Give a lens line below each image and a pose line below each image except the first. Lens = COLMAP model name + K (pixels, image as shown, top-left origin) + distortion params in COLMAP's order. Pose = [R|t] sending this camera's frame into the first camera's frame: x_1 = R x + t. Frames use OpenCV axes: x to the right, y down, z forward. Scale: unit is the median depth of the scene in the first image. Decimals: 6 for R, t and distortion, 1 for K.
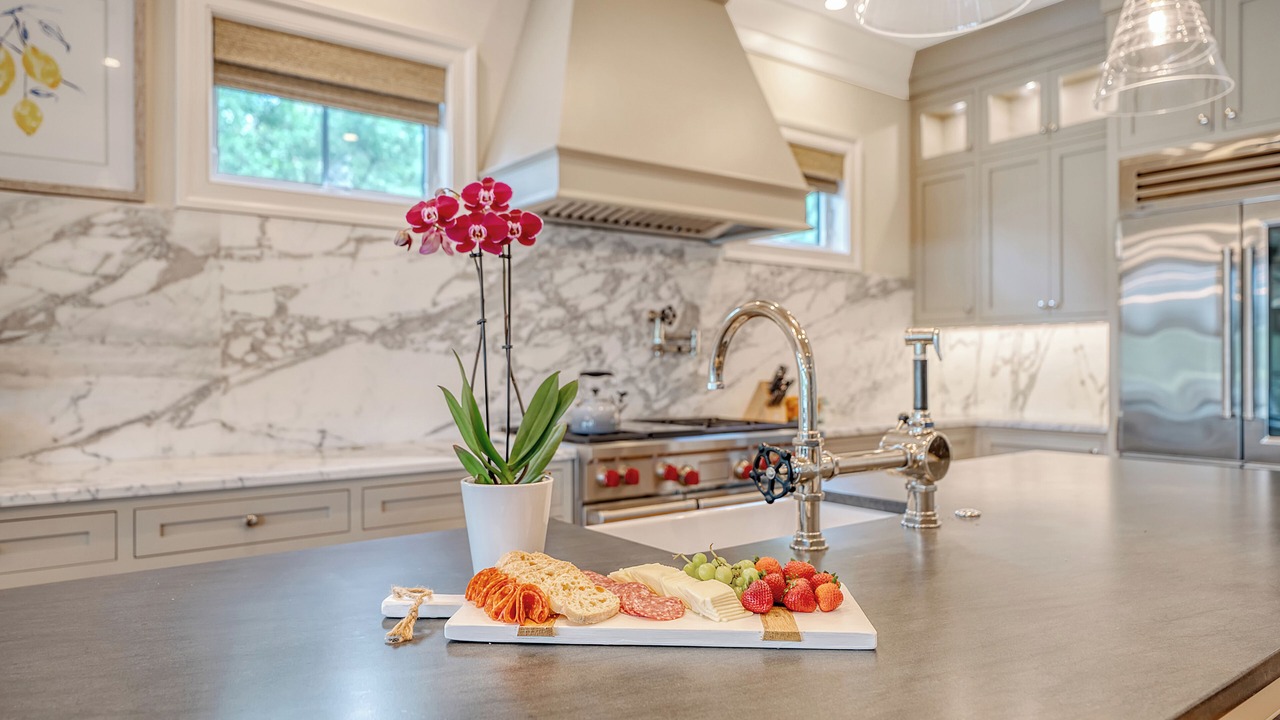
lens RADIAL K [[833.3, 0, 640.0], [0, 833.3, 360.0], [0, 0, 1]] dist [-0.002294, -0.000554]
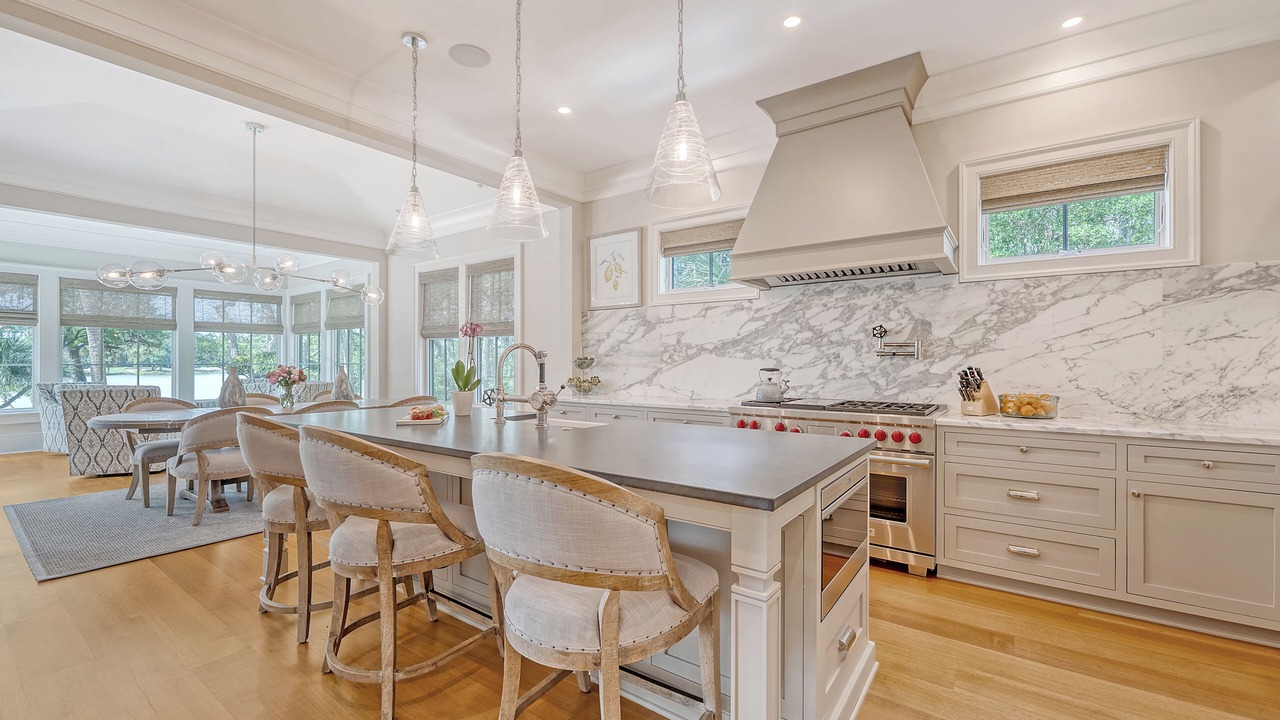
lens RADIAL K [[521.9, 0, 640.0], [0, 521.9, 360.0], [0, 0, 1]] dist [-0.000727, -0.000247]
pose [[0.299646, 0.000377, -0.954050, 0.794360], [0.000399, 1.000000, 0.000520, -0.004138], [0.954050, -0.000537, 0.299646, 0.324942]]
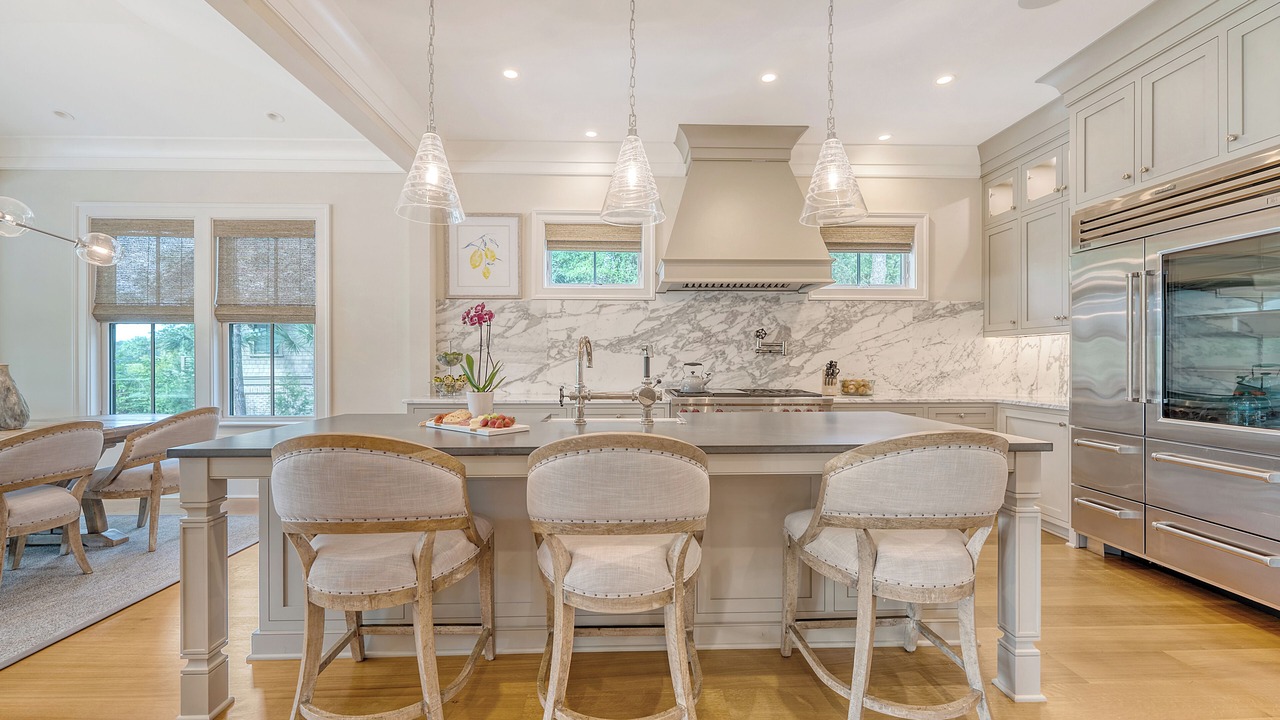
lens RADIAL K [[521.9, 0, 640.0], [0, 521.9, 360.0], [0, 0, 1]] dist [-0.000727, -0.000247]
pose [[0.818876, 0.003776, -0.573958, 0.488714], [-0.001573, 0.999989, 0.004334, 0.000626], [0.573968, -0.002646, 0.818873, -0.115637]]
